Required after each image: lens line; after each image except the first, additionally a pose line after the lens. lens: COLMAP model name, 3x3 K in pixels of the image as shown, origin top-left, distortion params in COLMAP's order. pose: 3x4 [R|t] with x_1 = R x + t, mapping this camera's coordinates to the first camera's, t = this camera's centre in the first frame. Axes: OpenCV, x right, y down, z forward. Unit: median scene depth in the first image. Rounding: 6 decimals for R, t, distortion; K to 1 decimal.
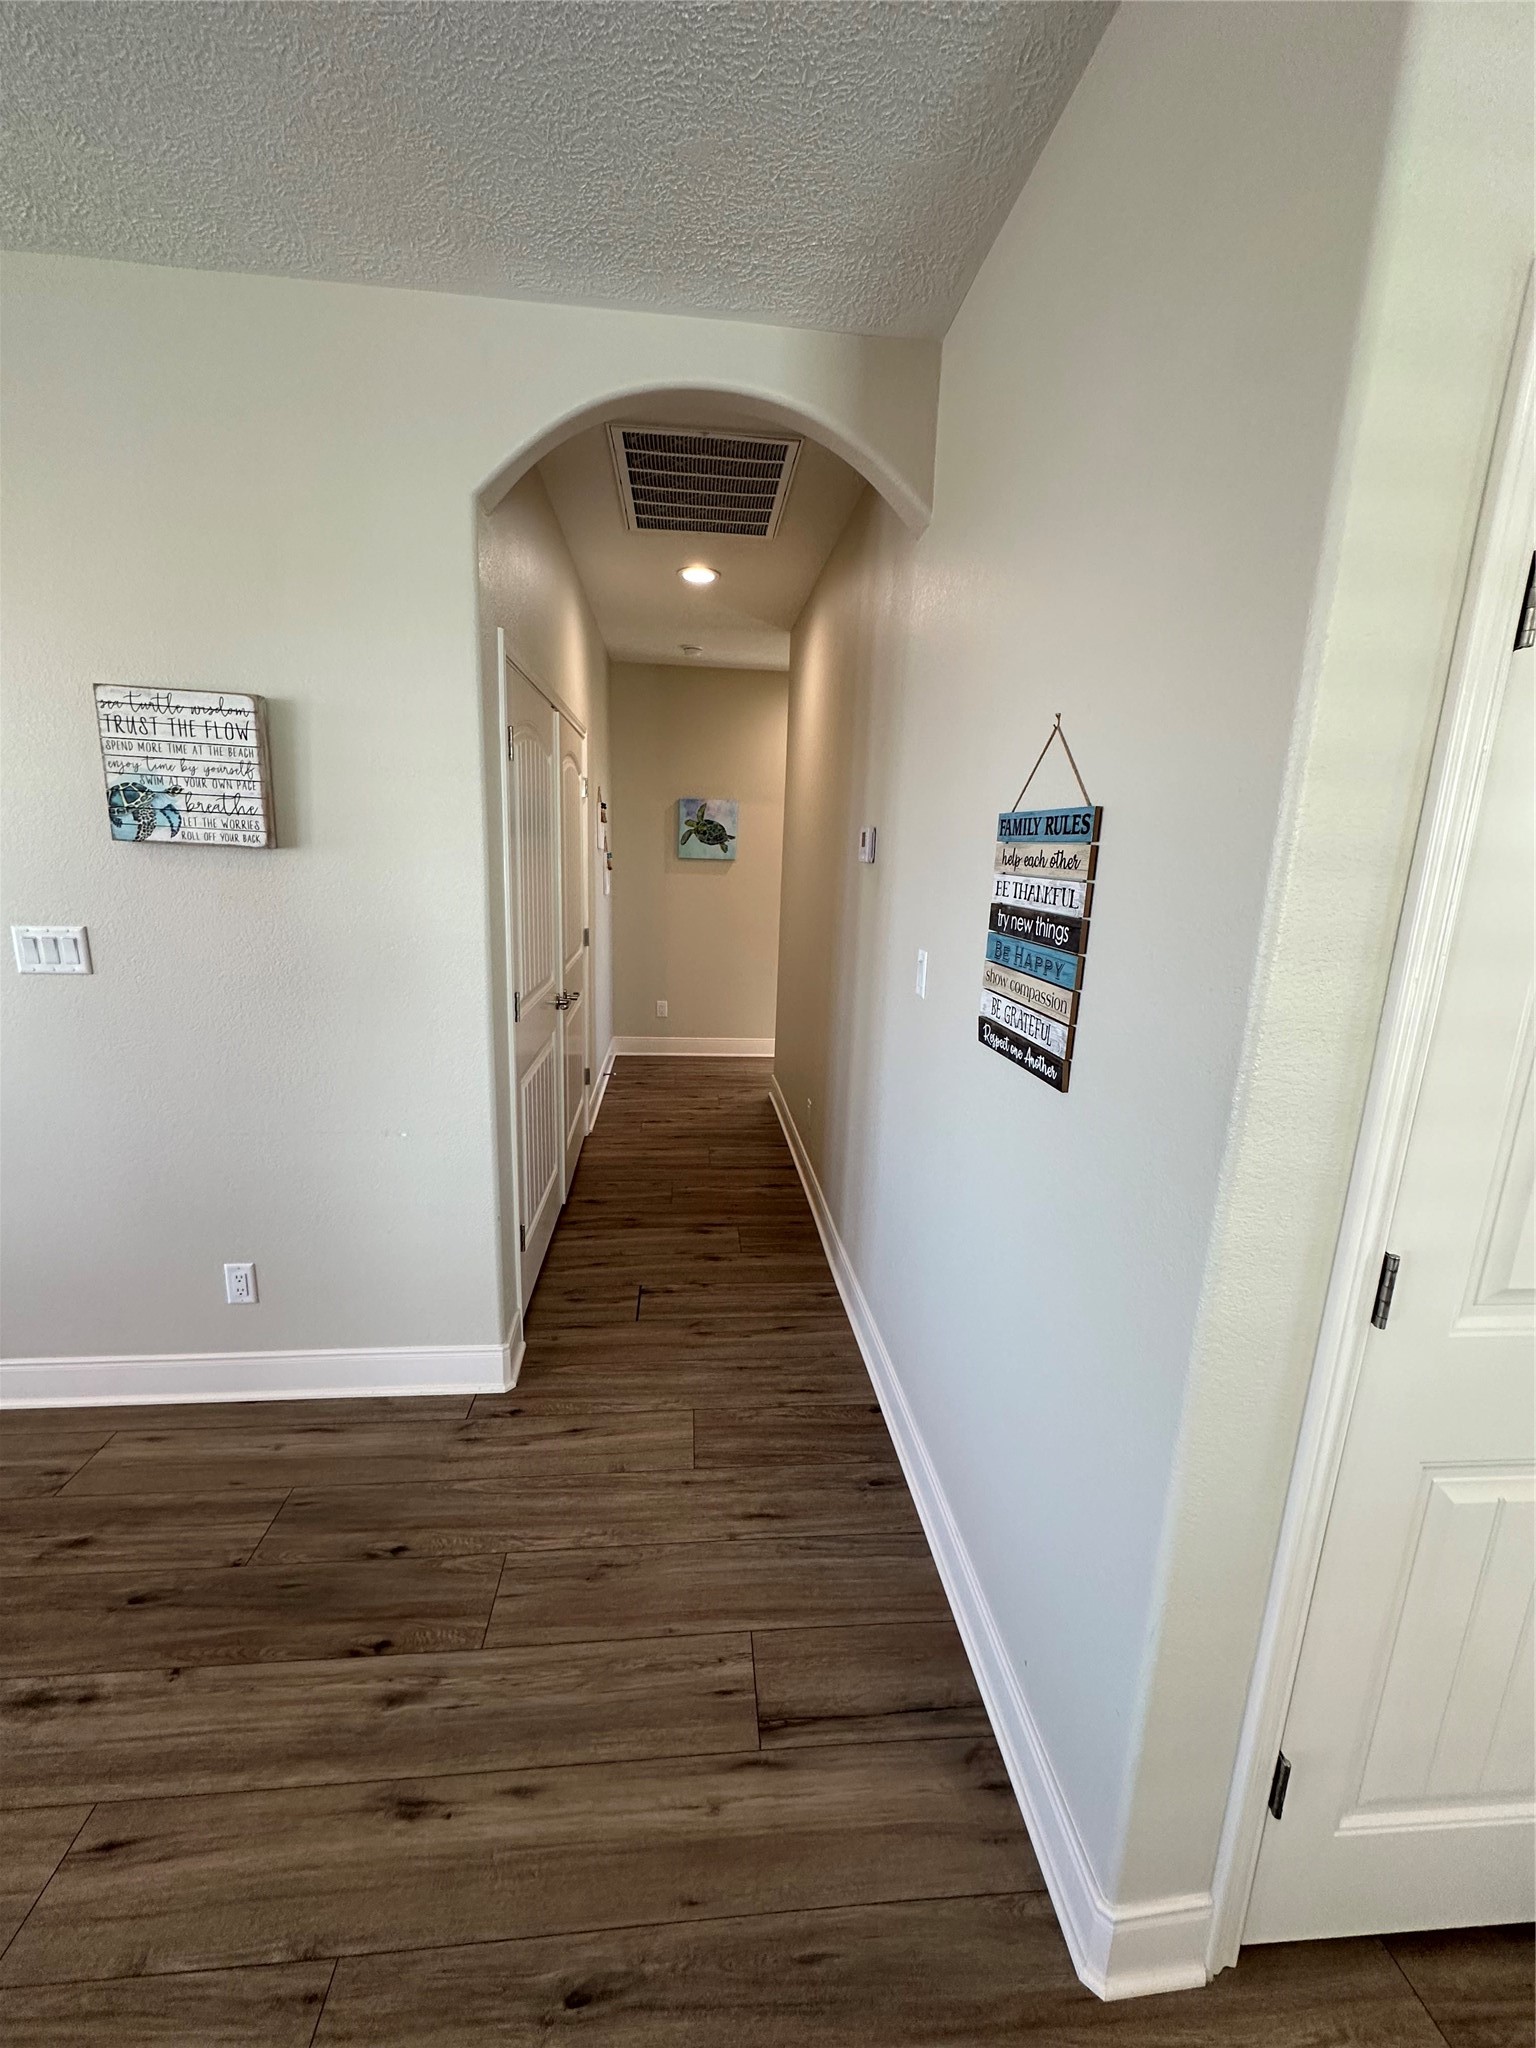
lens RADIAL K [[818.7, 0, 762.6], [0, 818.7, 1019.6], [0, 0, 1]] dist [-0.003034, 0.000255]
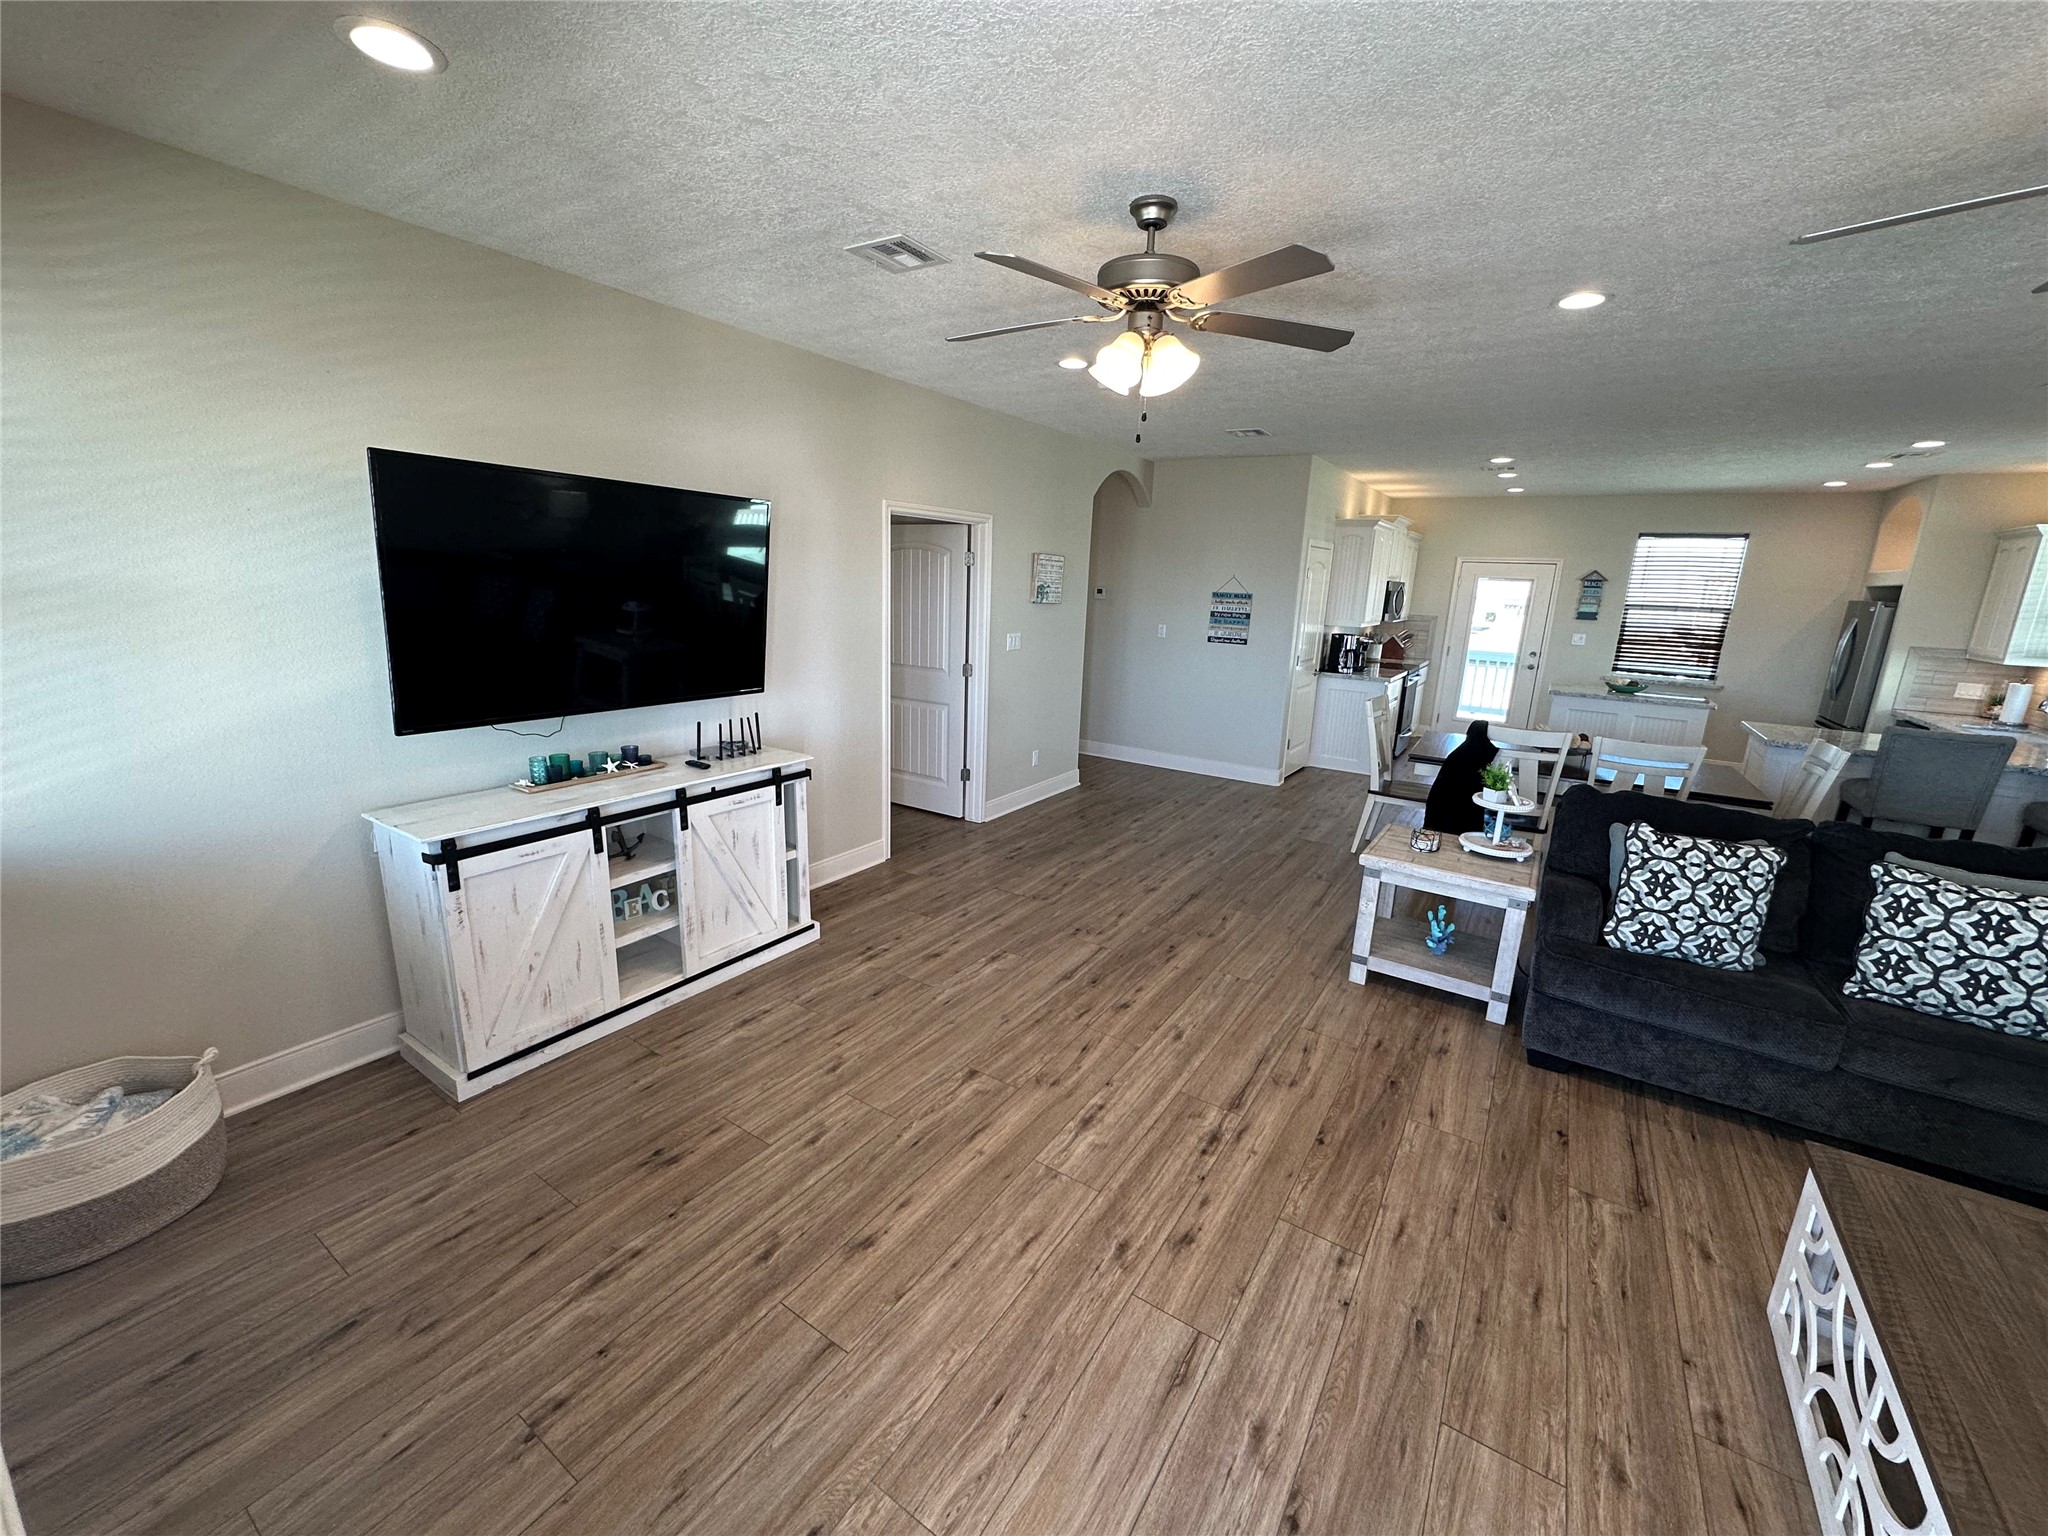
lens RADIAL K [[814.3, 0, 1024.9], [0, 814.3, 767.1], [0, 0, 1]] dist [-0.003846, 0.000727]
pose [[0.624717, -0.188834, 0.757674, -3.295760], [0.148341, 0.981348, 0.122270, 0.003644], [-0.766631, 0.036010, 0.641077, -0.911652]]
